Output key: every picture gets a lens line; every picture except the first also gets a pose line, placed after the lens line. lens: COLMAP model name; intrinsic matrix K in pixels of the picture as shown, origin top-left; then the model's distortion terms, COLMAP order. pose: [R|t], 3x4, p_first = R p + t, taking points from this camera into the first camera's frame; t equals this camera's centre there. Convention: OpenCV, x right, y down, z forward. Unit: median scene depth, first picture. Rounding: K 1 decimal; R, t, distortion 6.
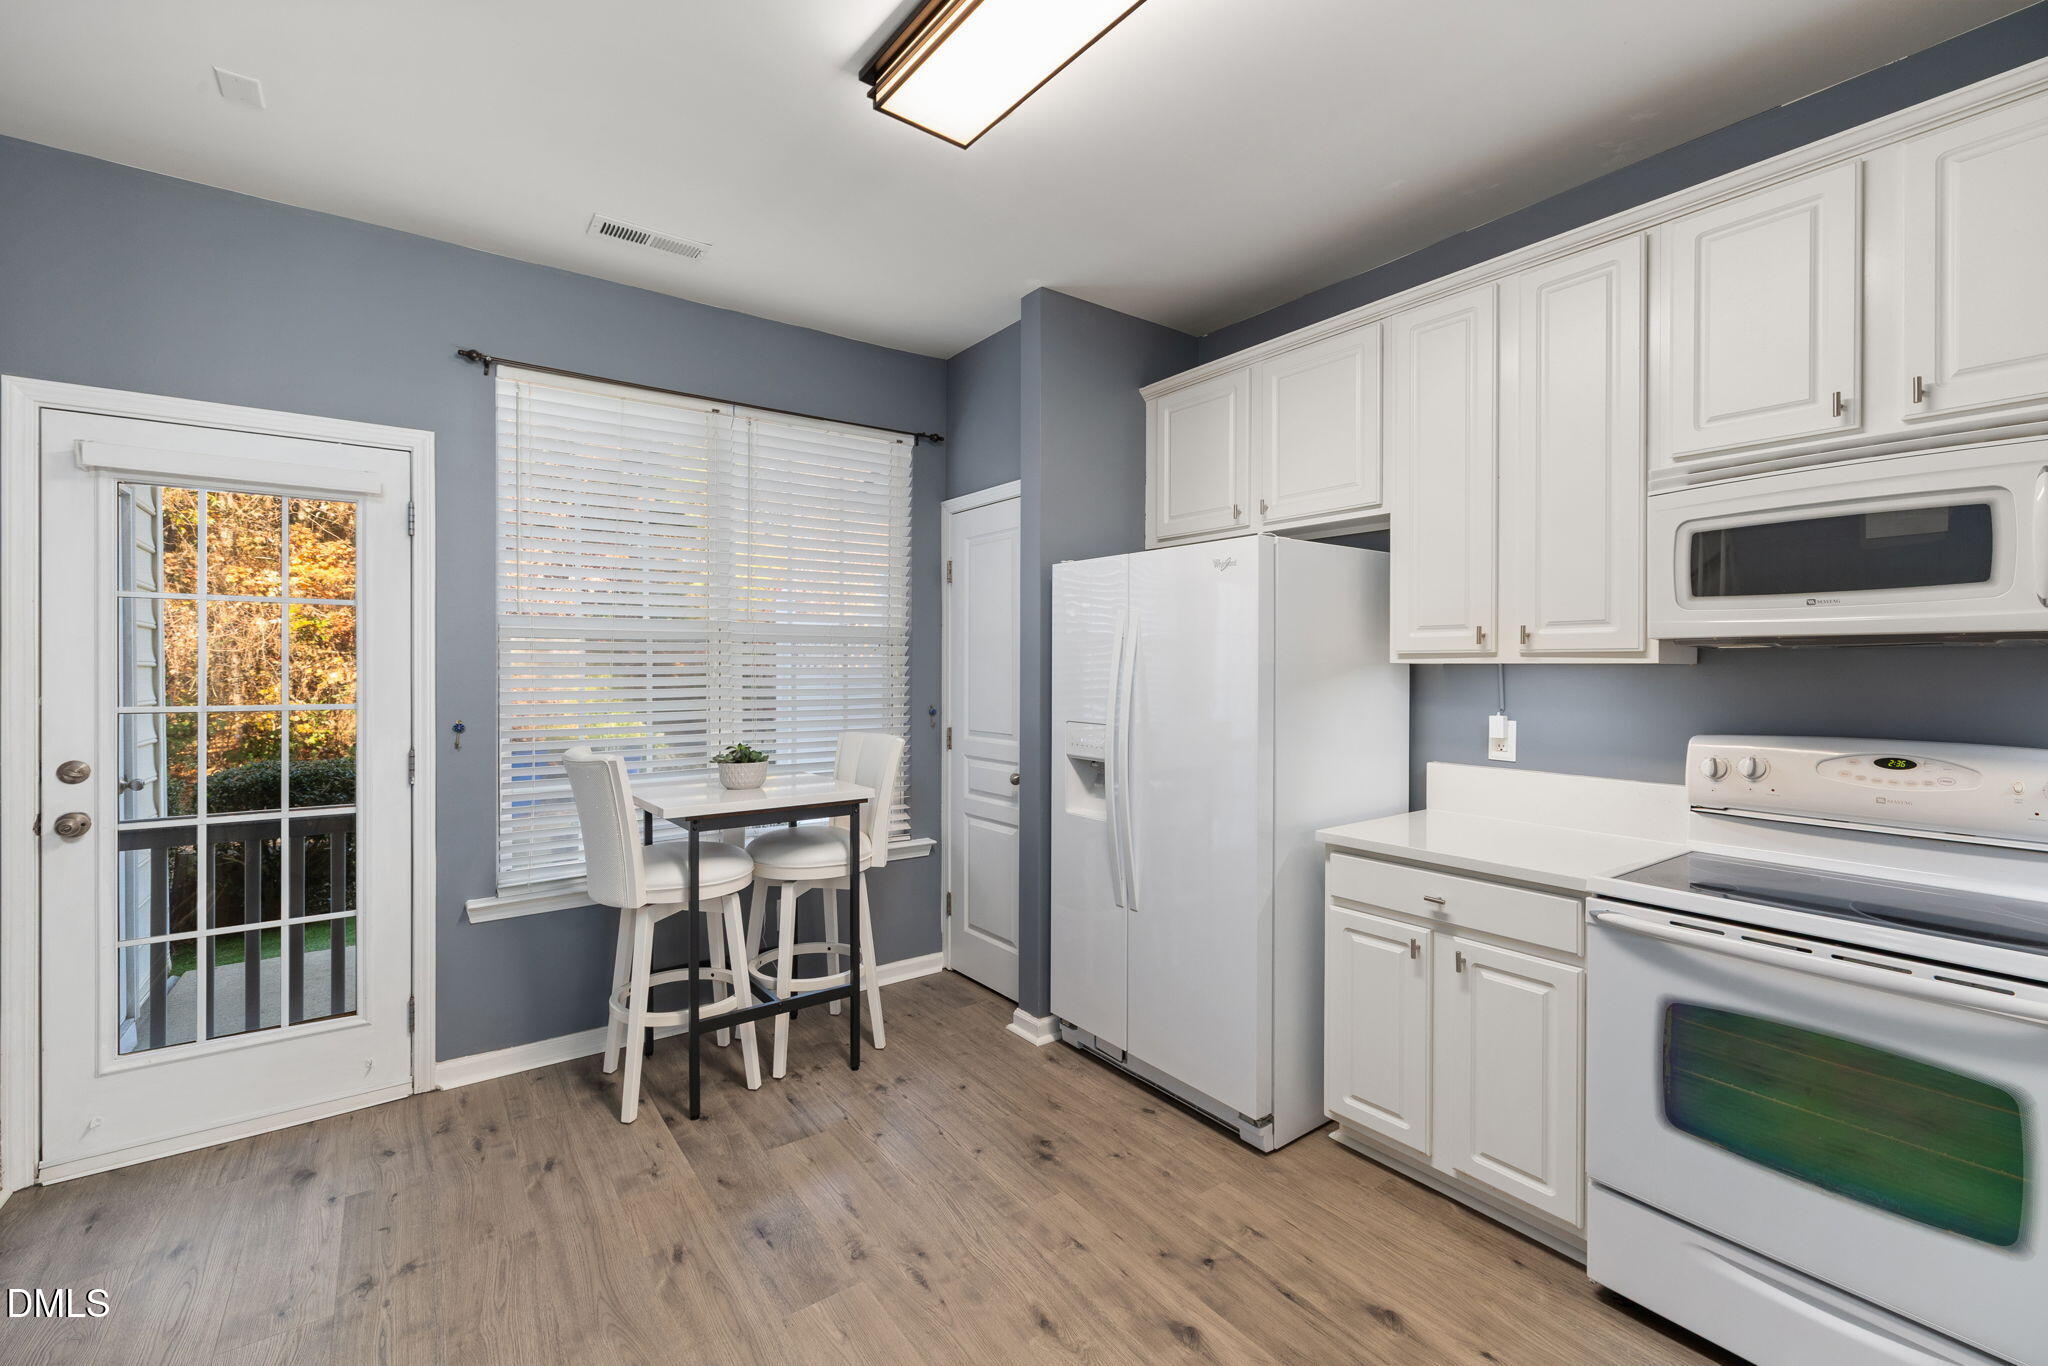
lens RADIAL K [[877.9, 0, 1021.4], [0, 877.9, 671.9], [0, 0, 1]] dist [0.002744, 0.000457]
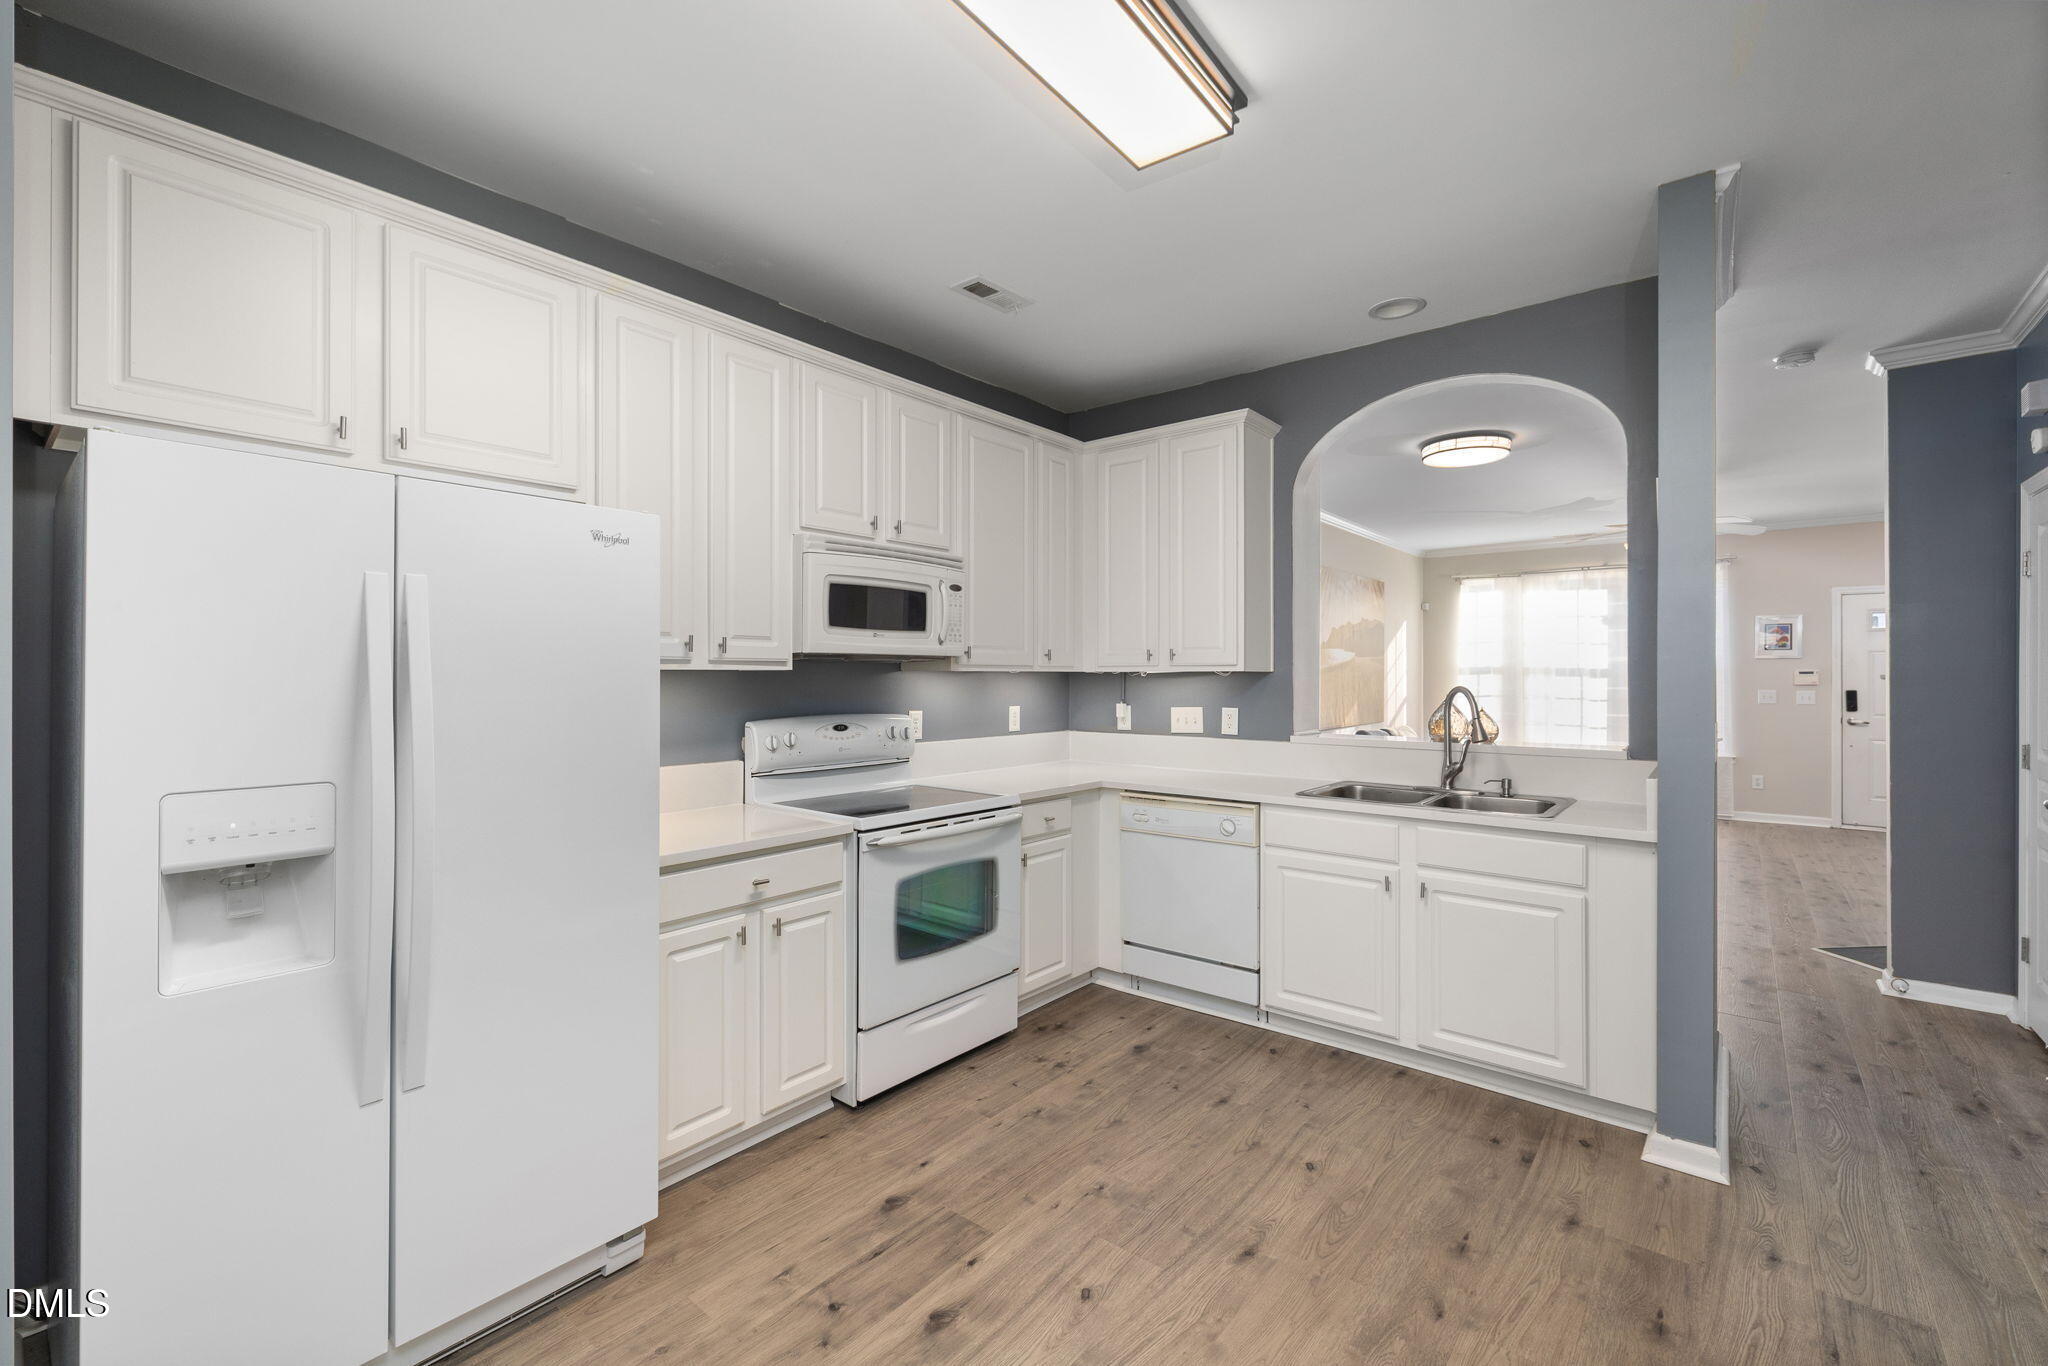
lens RADIAL K [[877.9, 0, 1017.0], [0, 877.9, 669.6], [0, 0, 1]] dist [0.002744, 0.000457]
pose [[-0.256141, -0.002999, 0.966635, -1.096420], [-0.000992, 0.999995, 0.002840, -0.022438], [-0.966639, -0.000231, -0.256143, 1.544818]]
